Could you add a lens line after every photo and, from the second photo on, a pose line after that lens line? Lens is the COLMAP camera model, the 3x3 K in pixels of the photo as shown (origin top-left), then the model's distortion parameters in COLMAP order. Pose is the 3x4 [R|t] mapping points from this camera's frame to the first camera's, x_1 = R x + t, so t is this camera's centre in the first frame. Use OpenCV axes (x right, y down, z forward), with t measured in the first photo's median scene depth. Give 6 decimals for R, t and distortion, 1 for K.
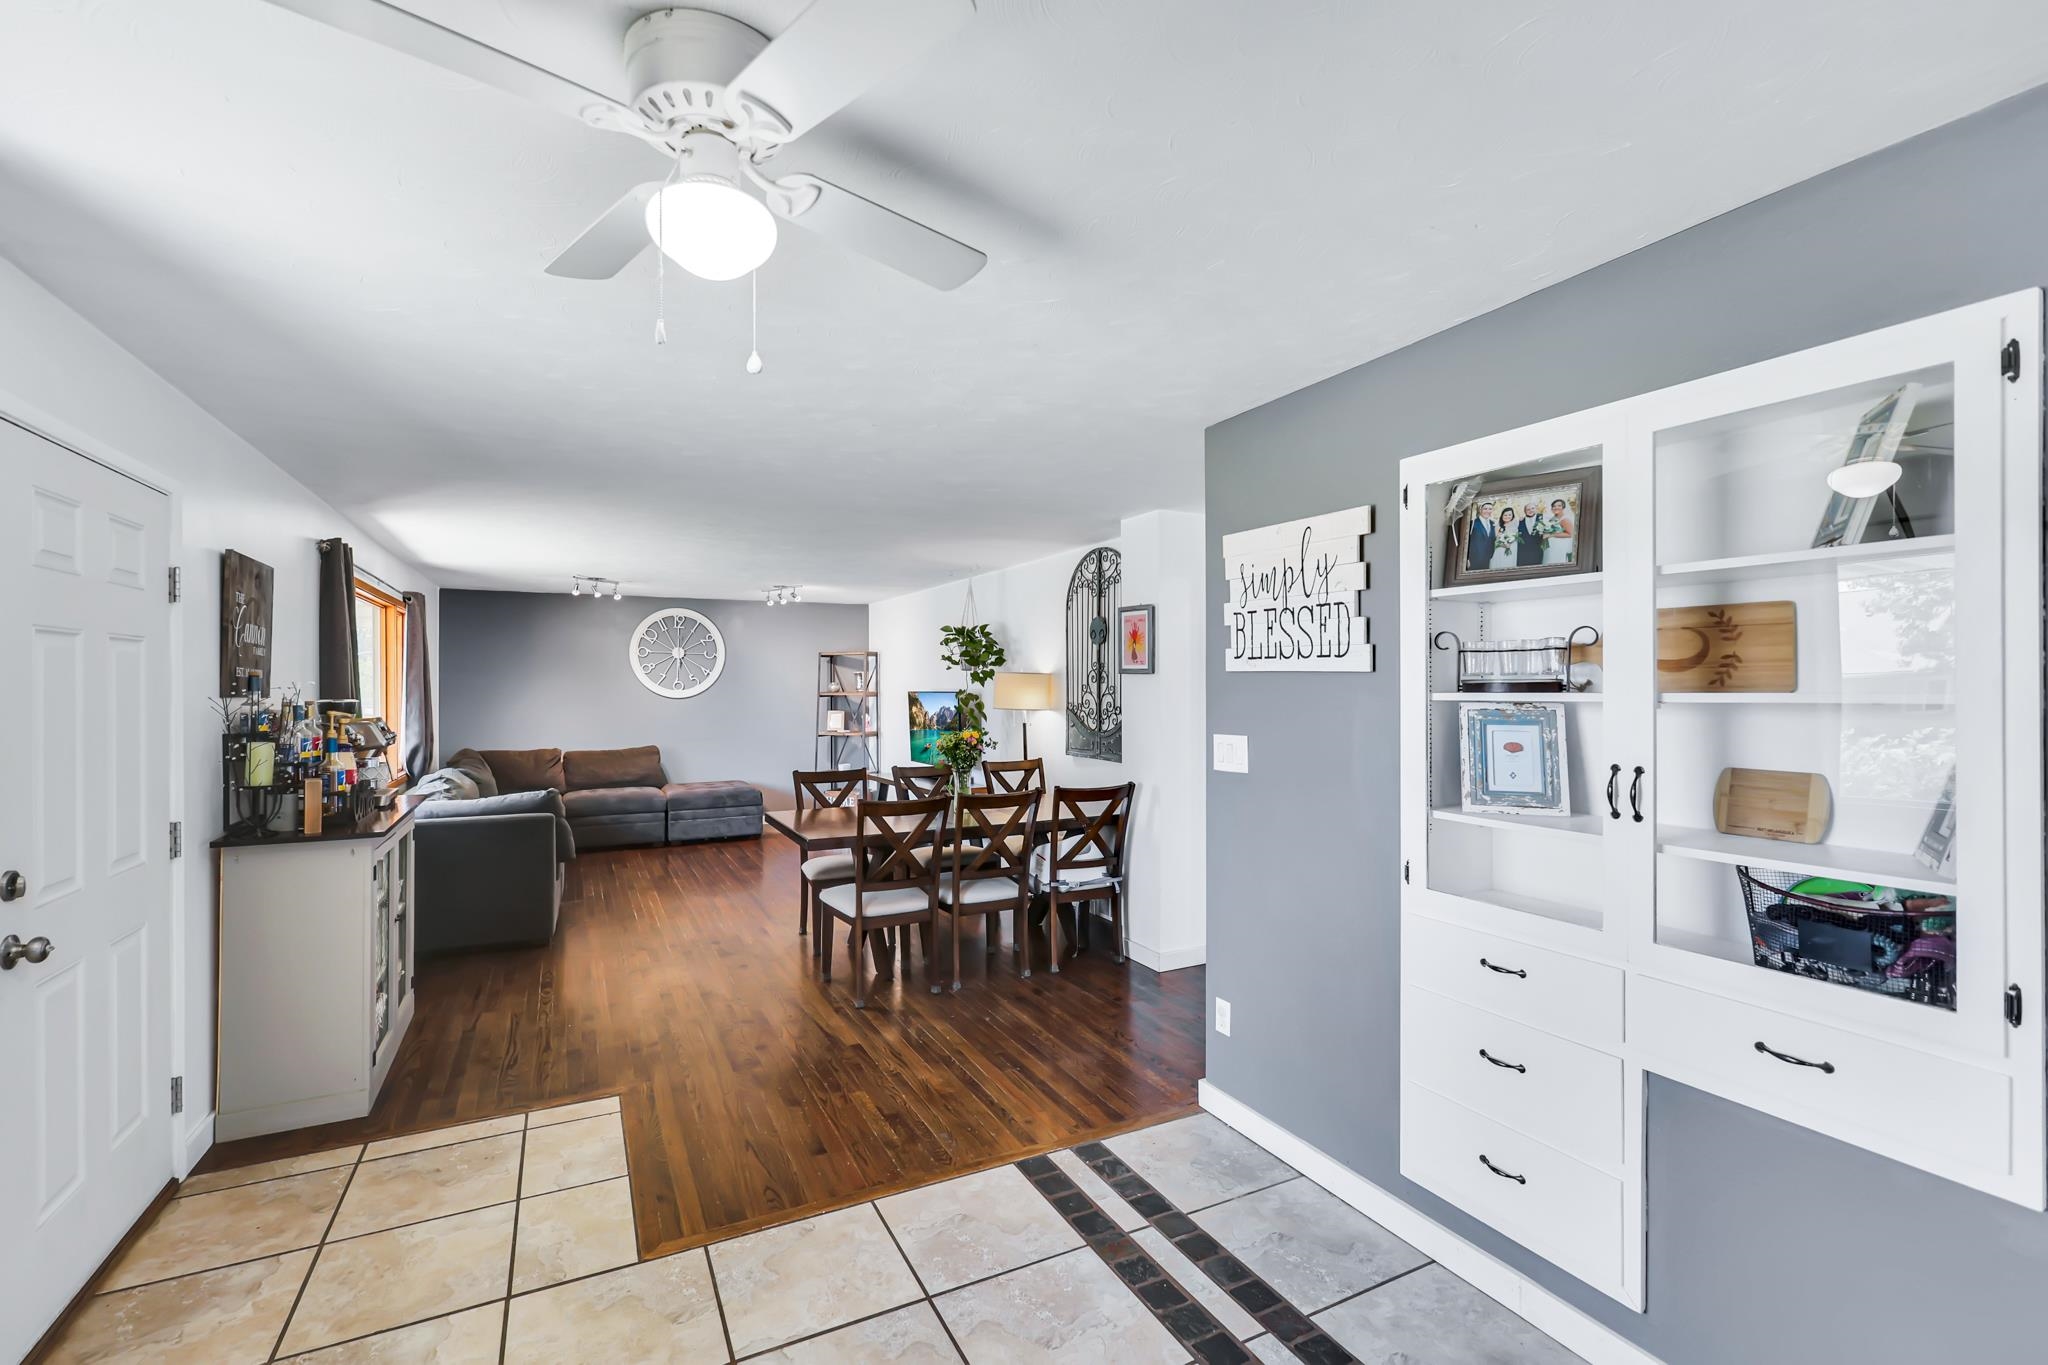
lens RADIAL K [[904.0, 0, 1008.8], [0, 904.0, 681.4], [0, 0, 1]] dist [-0.001478, -0.003110]
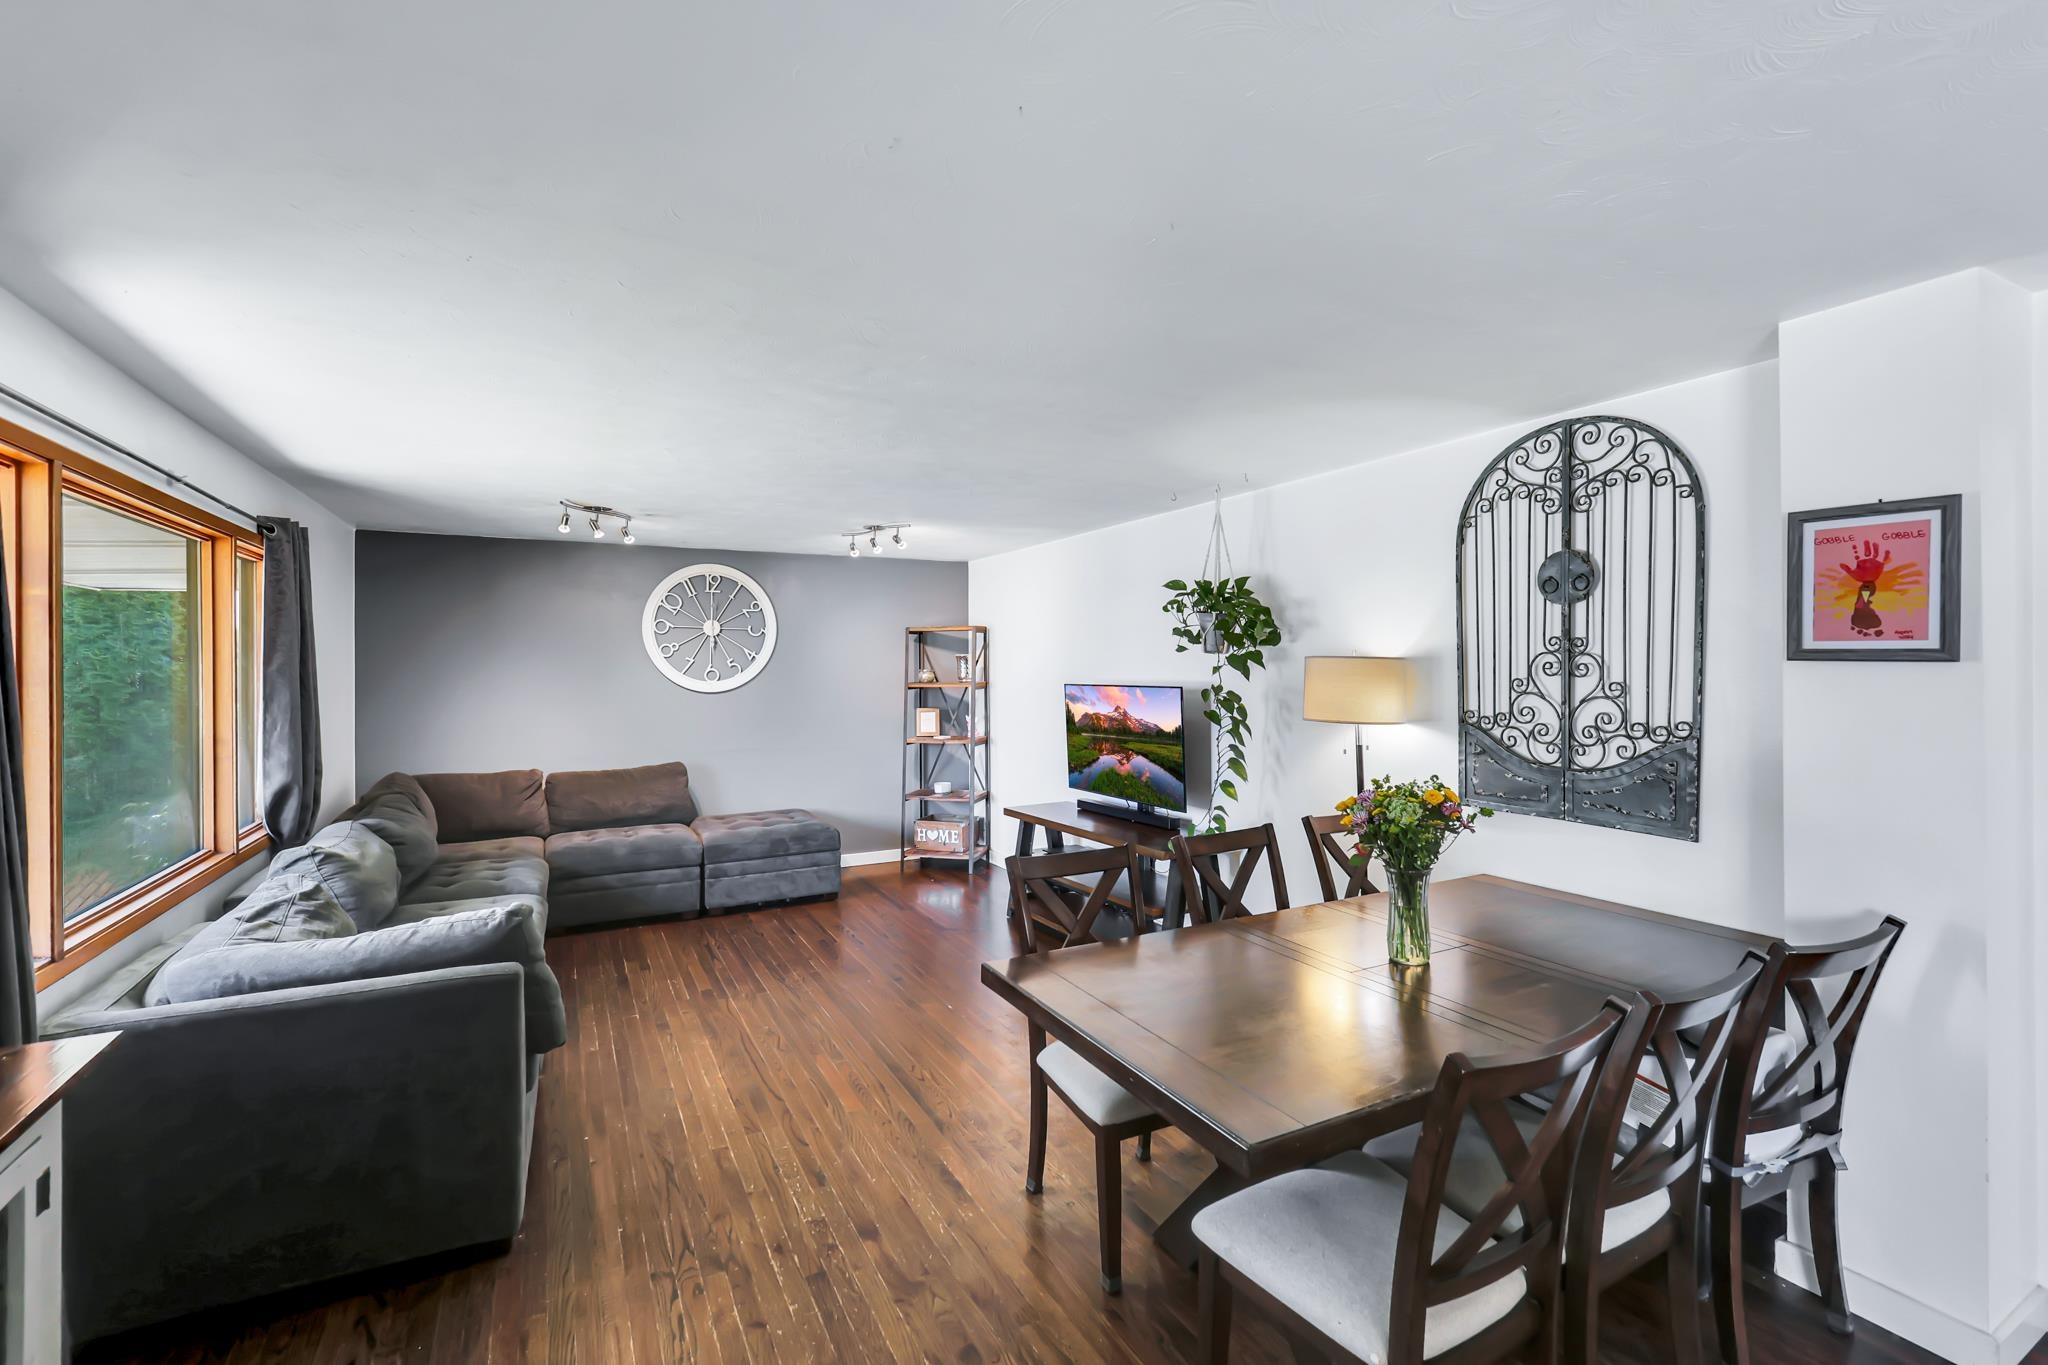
lens RADIAL K [[904.0, 0, 1016.8], [0, 904.0, 664.0], [0, 0, 1]] dist [-0.001478, -0.003110]
pose [[0.999817, -0.002336, 0.018984, -0.226080], [0.002304, 0.999996, 0.001695, -0.006852], [-0.018988, -0.001651, 0.999818, 0.468426]]
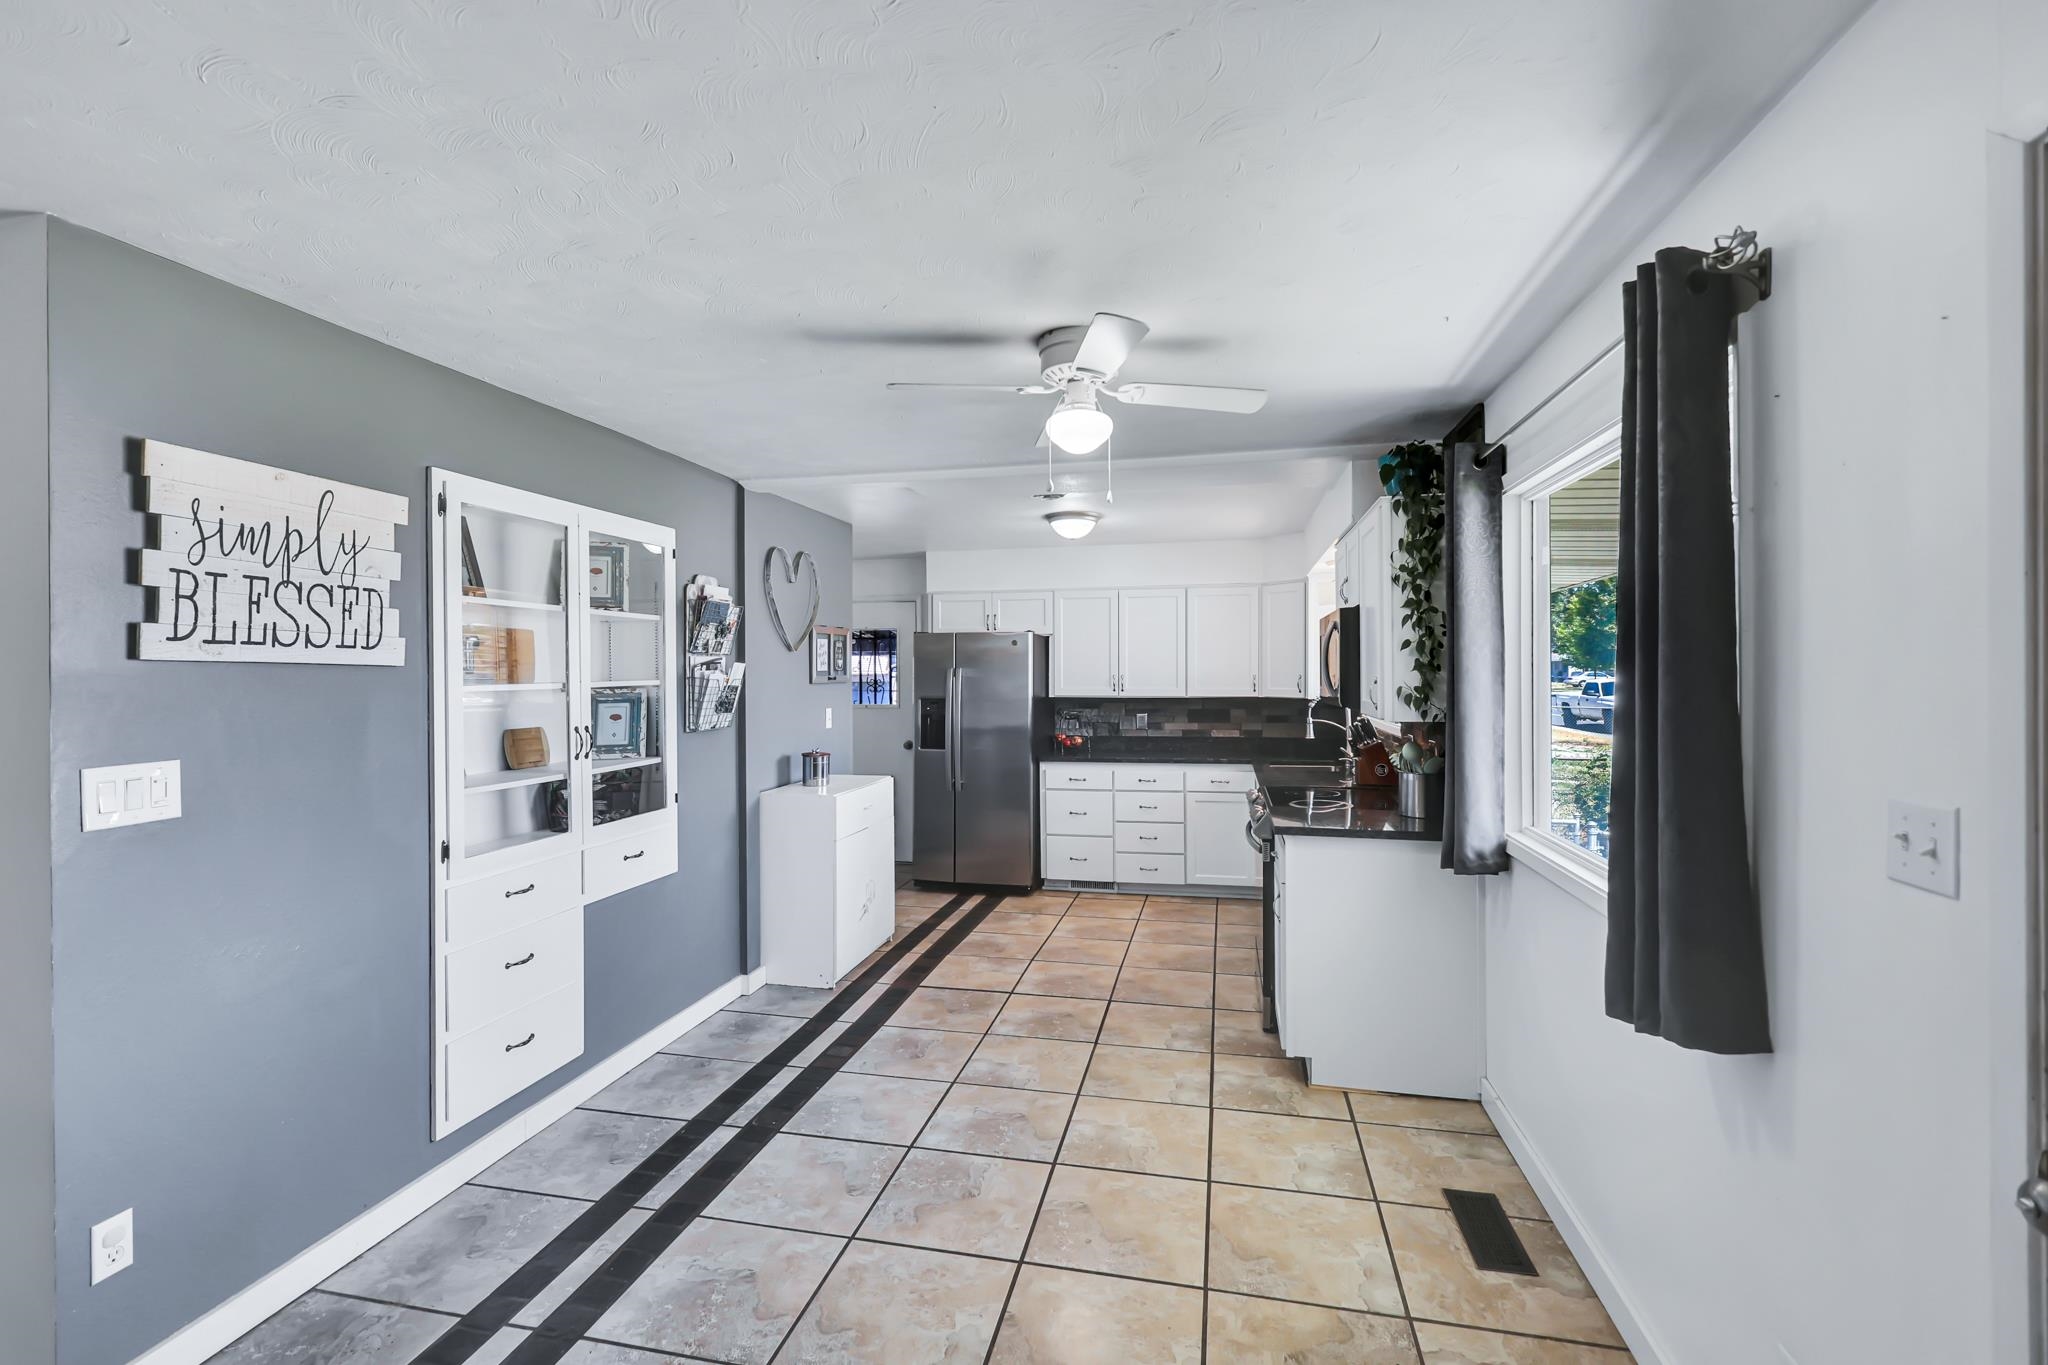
lens RADIAL K [[904.0, 0, 1030.3], [0, 904.0, 671.9], [0, 0, 1]] dist [-0.001478, -0.003110]
pose [[-0.789576, 0.007604, 0.613605, -0.317789], [0.006487, 0.999971, -0.004045, 0.001764], [-0.613618, 0.000787, -0.789602, 0.582979]]
